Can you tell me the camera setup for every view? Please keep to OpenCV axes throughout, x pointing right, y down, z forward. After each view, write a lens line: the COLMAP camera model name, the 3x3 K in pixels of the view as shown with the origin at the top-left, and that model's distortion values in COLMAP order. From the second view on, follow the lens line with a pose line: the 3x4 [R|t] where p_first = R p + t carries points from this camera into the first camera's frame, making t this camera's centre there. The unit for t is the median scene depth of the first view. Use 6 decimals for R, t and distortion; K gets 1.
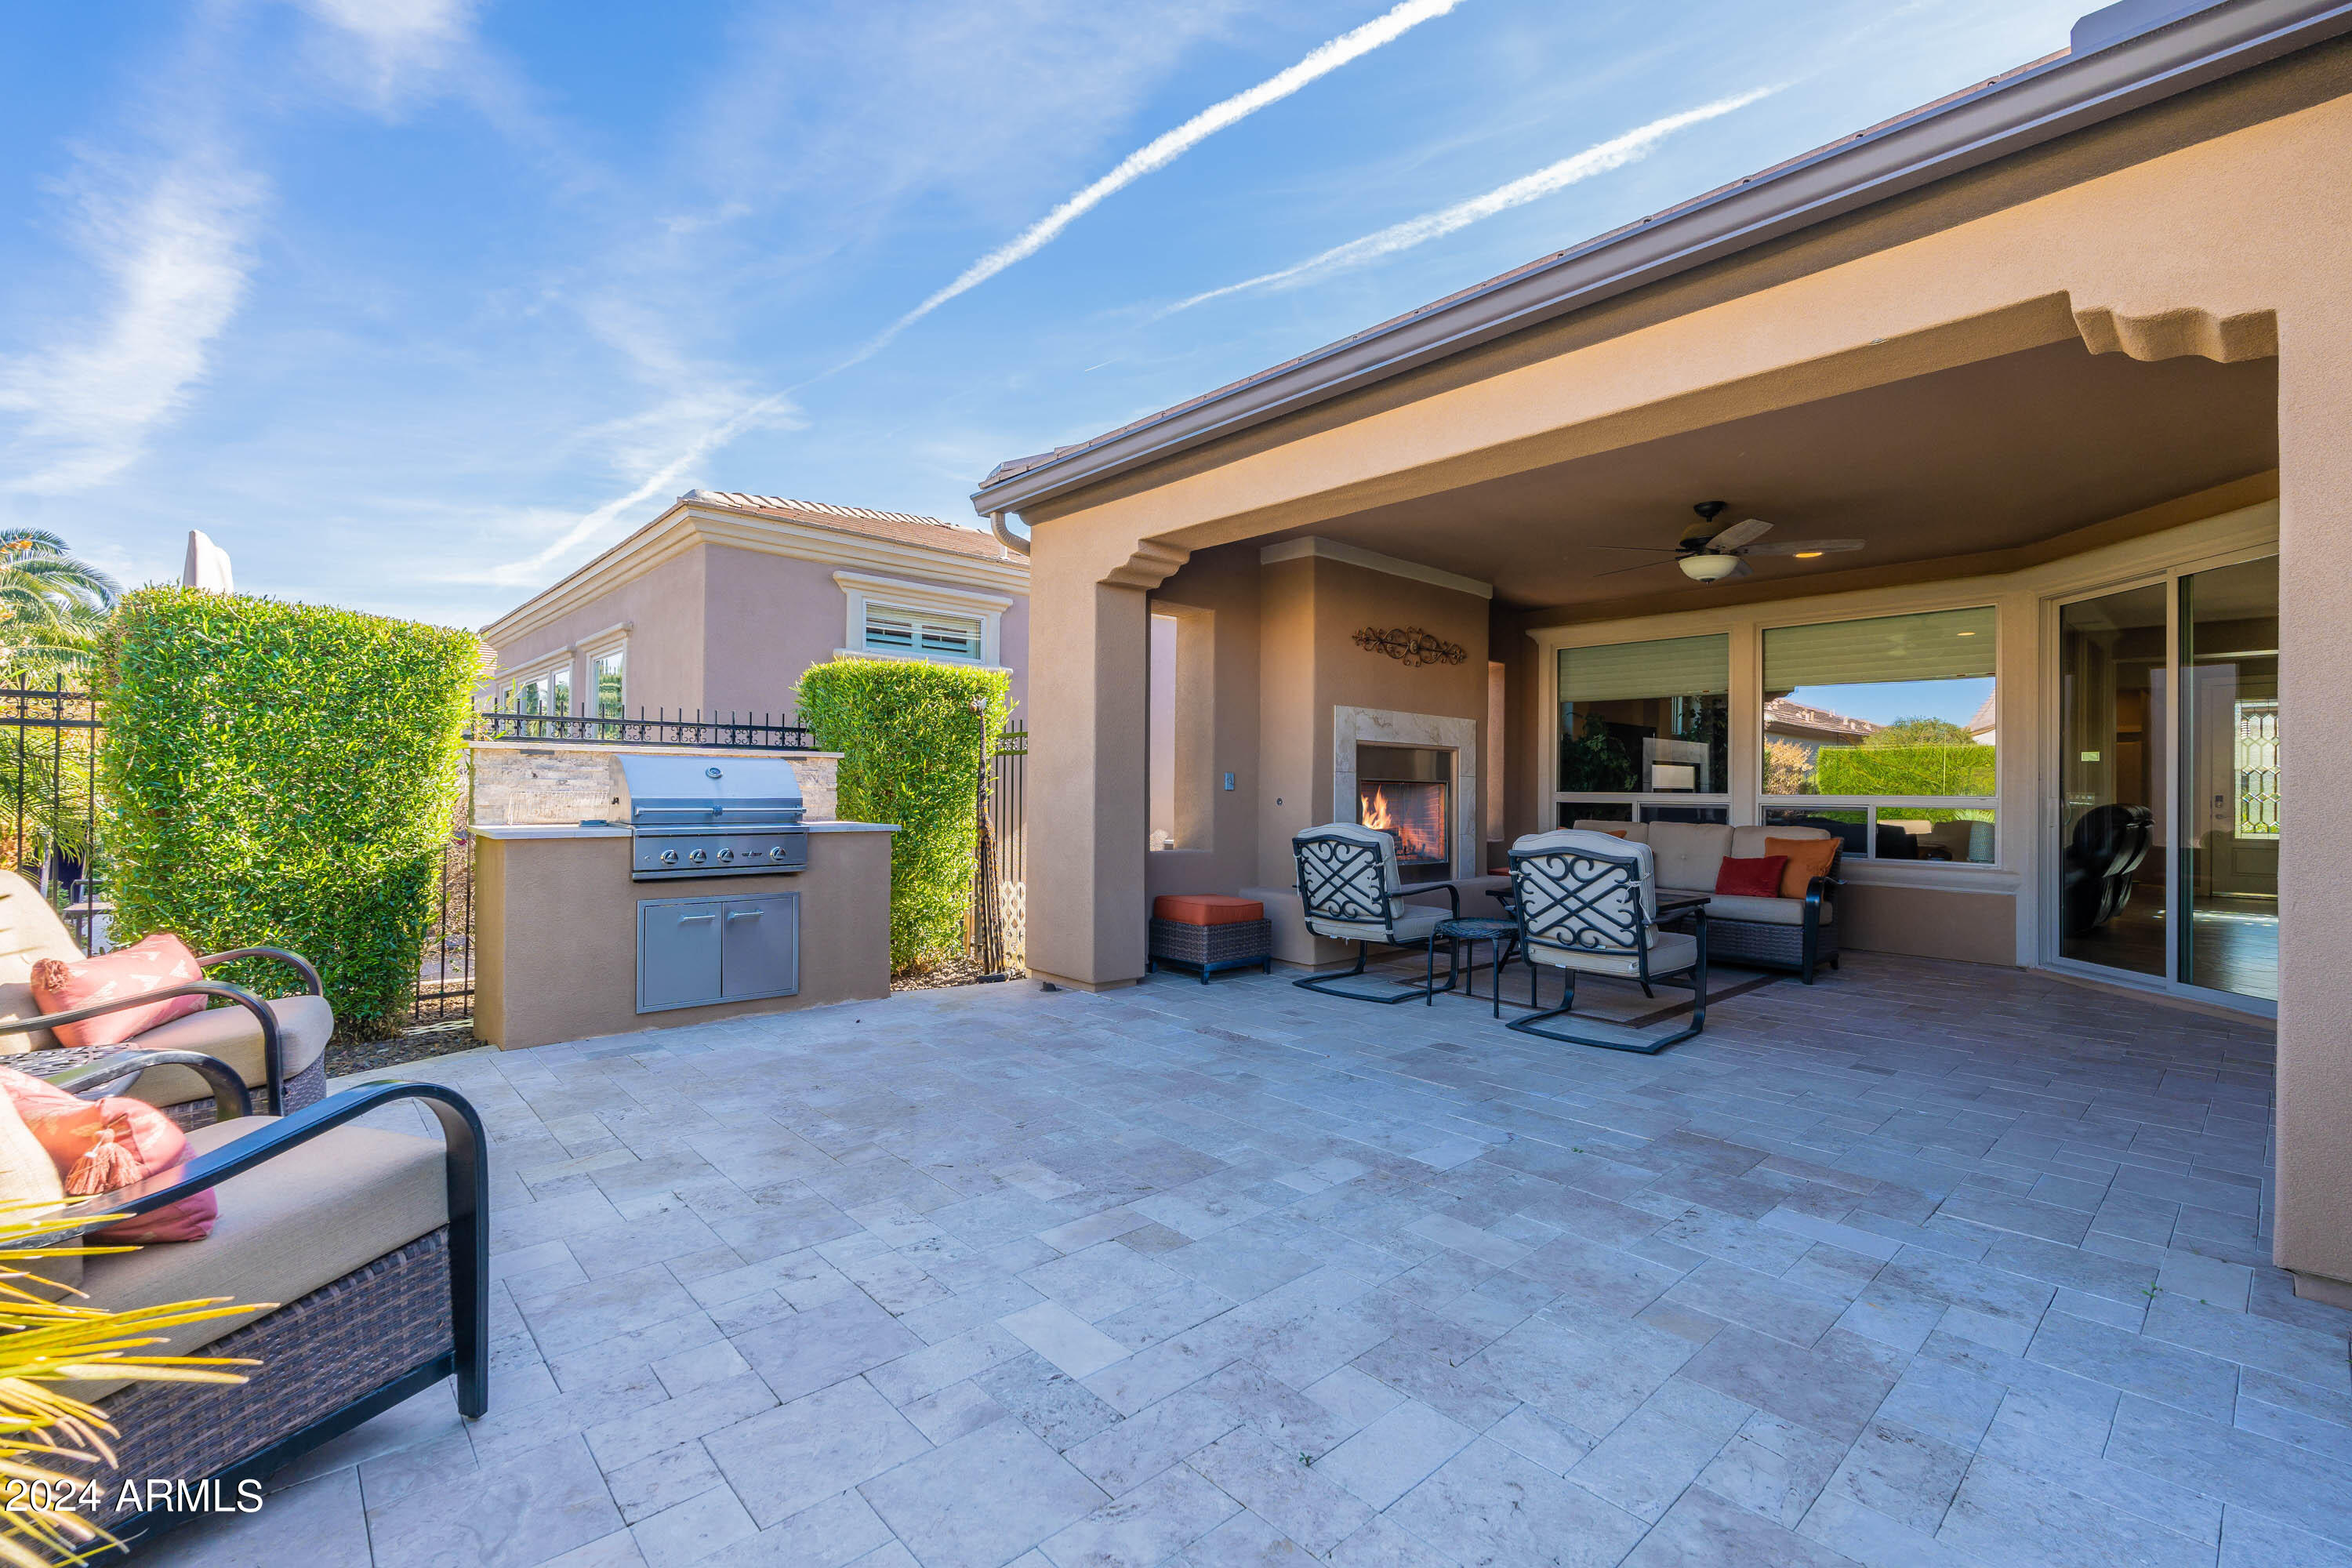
lens RADIAL K [[1022.8, 0, 1169.6], [0, 1022.8, 789.5], [0, 0, 1]] dist [0.000118, 0.000917]
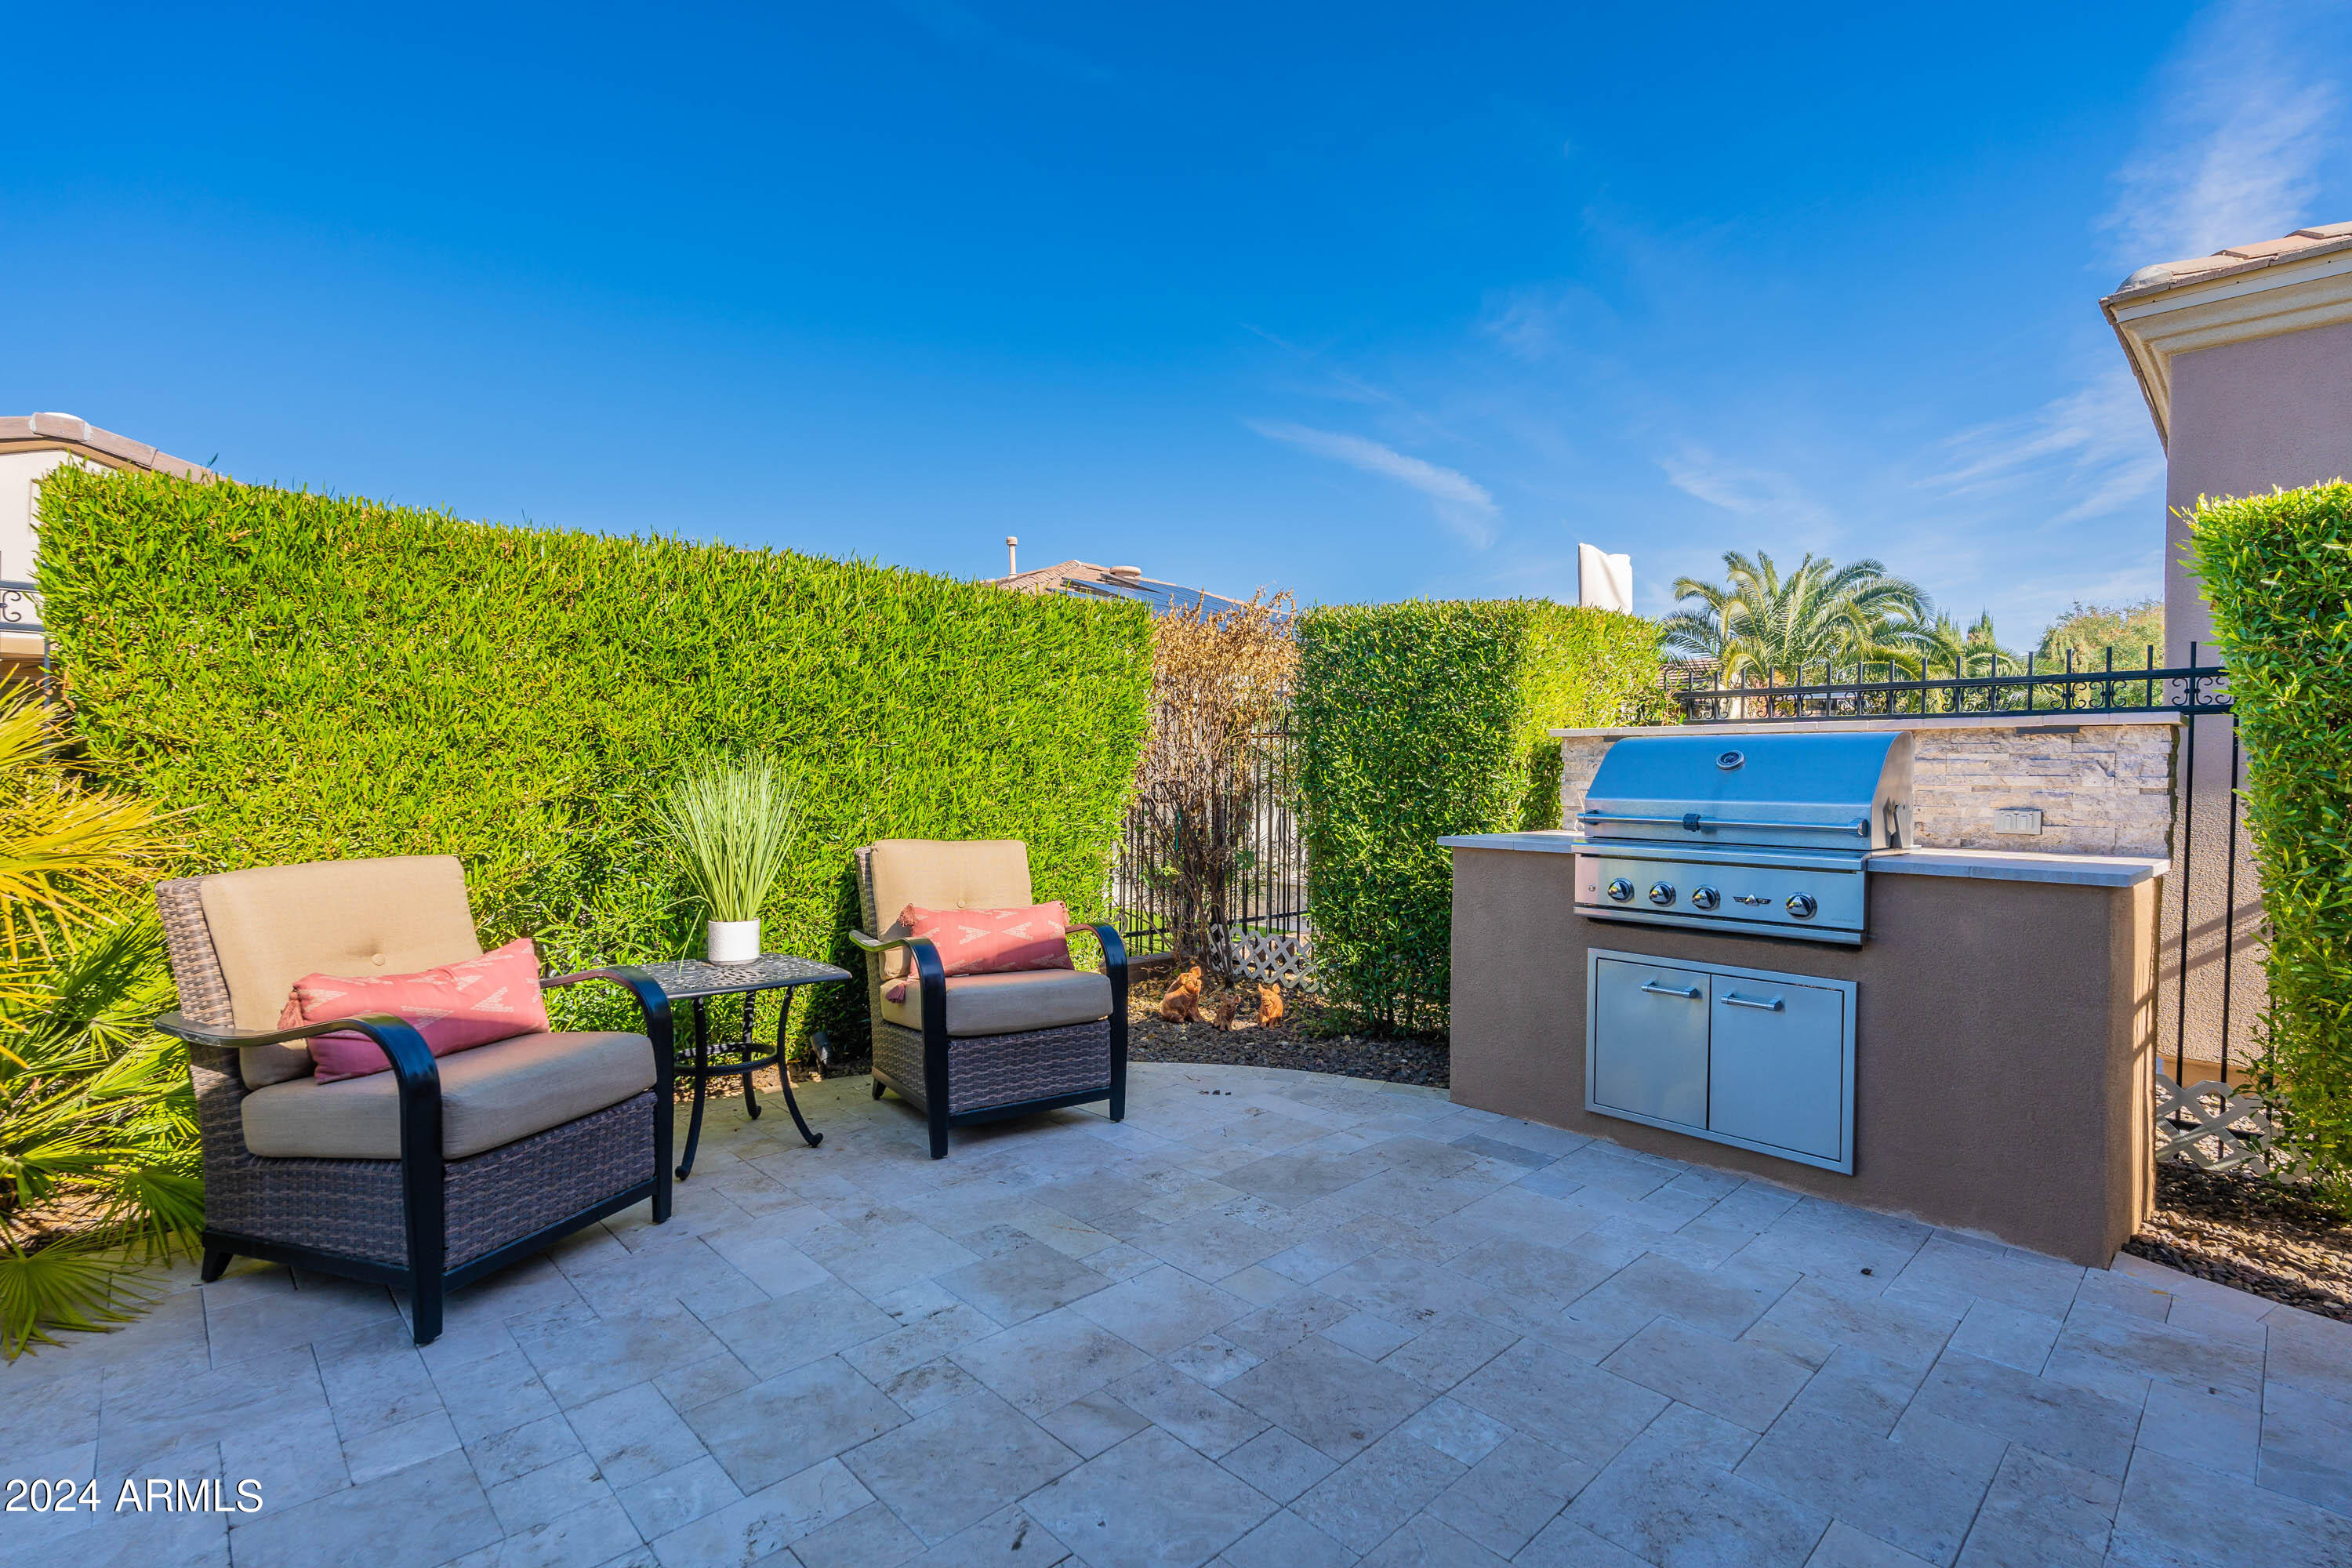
lens RADIAL K [[1084.5, 0, 1175.0], [0, 1084.5, 787.6], [0, 0, 1]] dist [-0.002560, 0.000536]
pose [[0.032638, 0.003410, -0.999461, 0.284571], [-0.007633, 0.999966, 0.003163, 0.000003], [0.999438, 0.007525, 0.032663, 0.967624]]
